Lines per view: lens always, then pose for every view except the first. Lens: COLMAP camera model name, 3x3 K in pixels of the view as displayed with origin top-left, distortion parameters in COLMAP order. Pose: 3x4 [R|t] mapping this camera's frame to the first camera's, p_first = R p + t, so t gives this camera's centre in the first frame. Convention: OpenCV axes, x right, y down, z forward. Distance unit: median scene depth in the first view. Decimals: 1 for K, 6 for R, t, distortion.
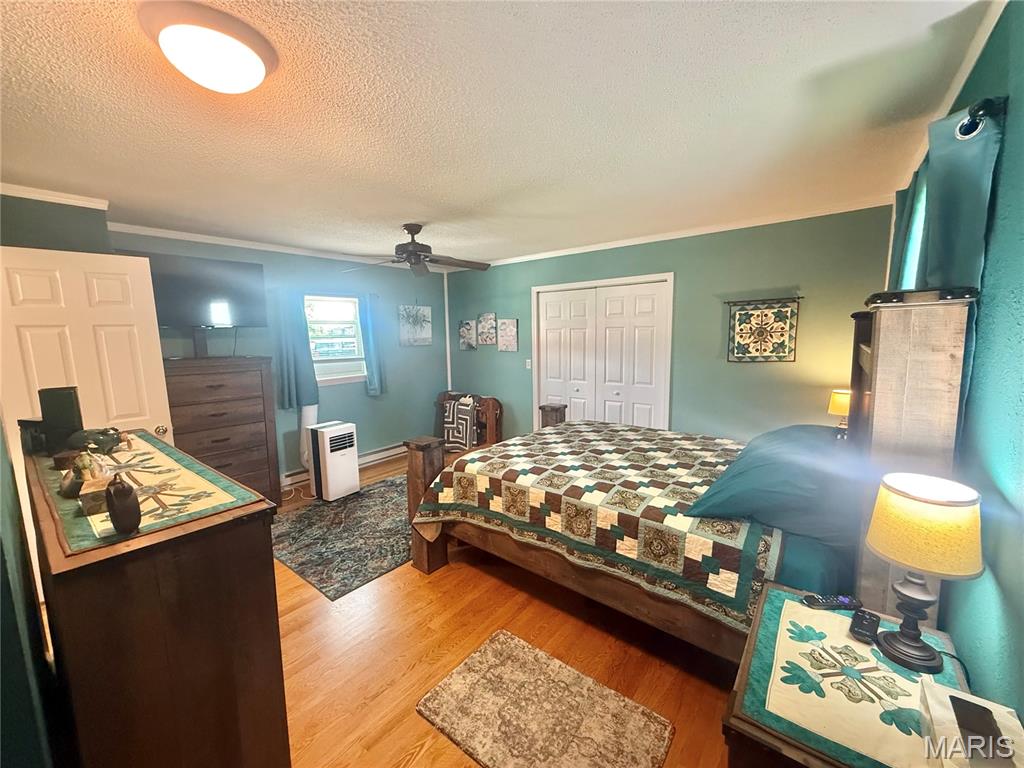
lens RADIAL K [[408.6, 0, 509.3], [0, 408.6, 383.5], [0, 0, 1]] dist [0.002195, -0.001742]
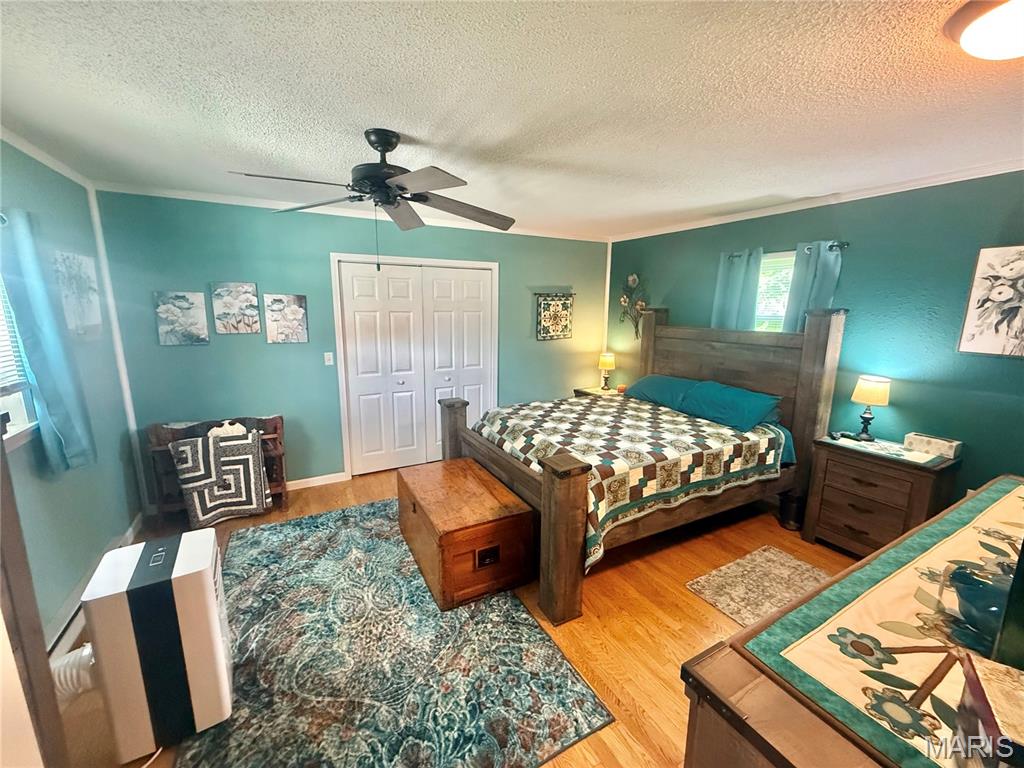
lens RADIAL K [[408.6, 0, 507.3], [0, 408.6, 384.7], [0, 0, 1]] dist [0.002195, -0.001742]
pose [[0.392167, -0.152957, 0.907088, -0.719974], [0.098041, 0.987412, 0.124115, -0.088198], [-0.914655, 0.040258, 0.402227, 0.599351]]
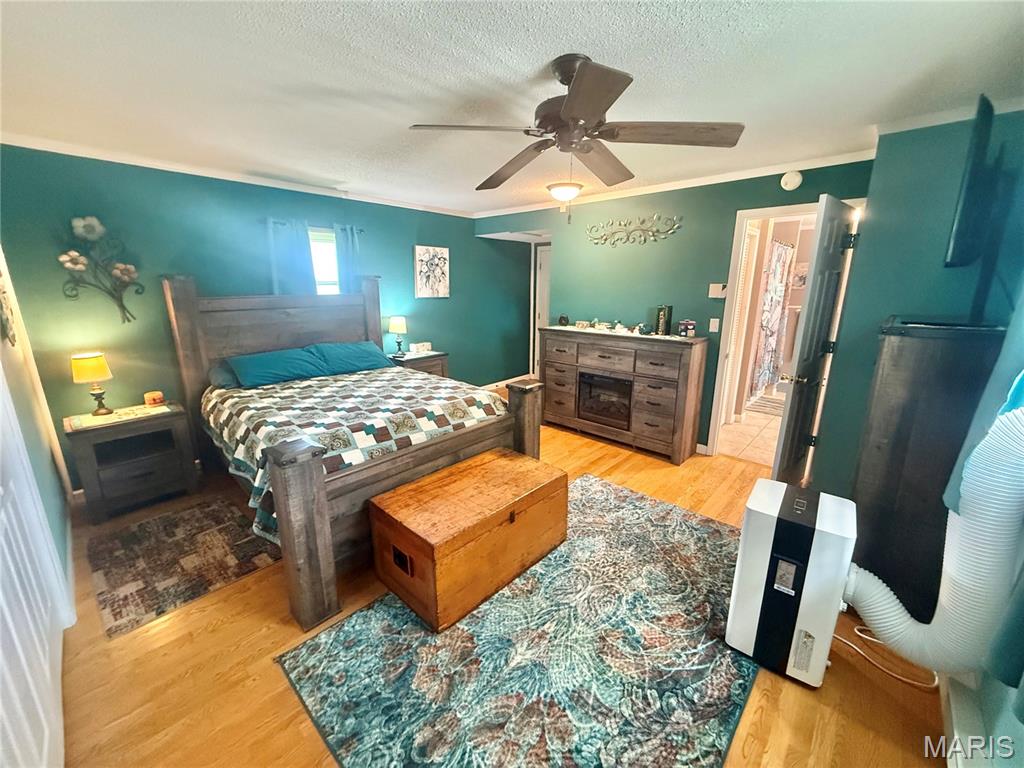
lens RADIAL K [[408.6, 0, 511.4], [0, 408.6, 384.7], [0, 0, 1]] dist [0.002195, -0.001742]
pose [[-0.997079, 0.000247, 0.076380, -0.194946], [0.027562, 0.933783, 0.356776, -0.192739], [-0.071234, 0.357839, -0.931062, 1.553197]]
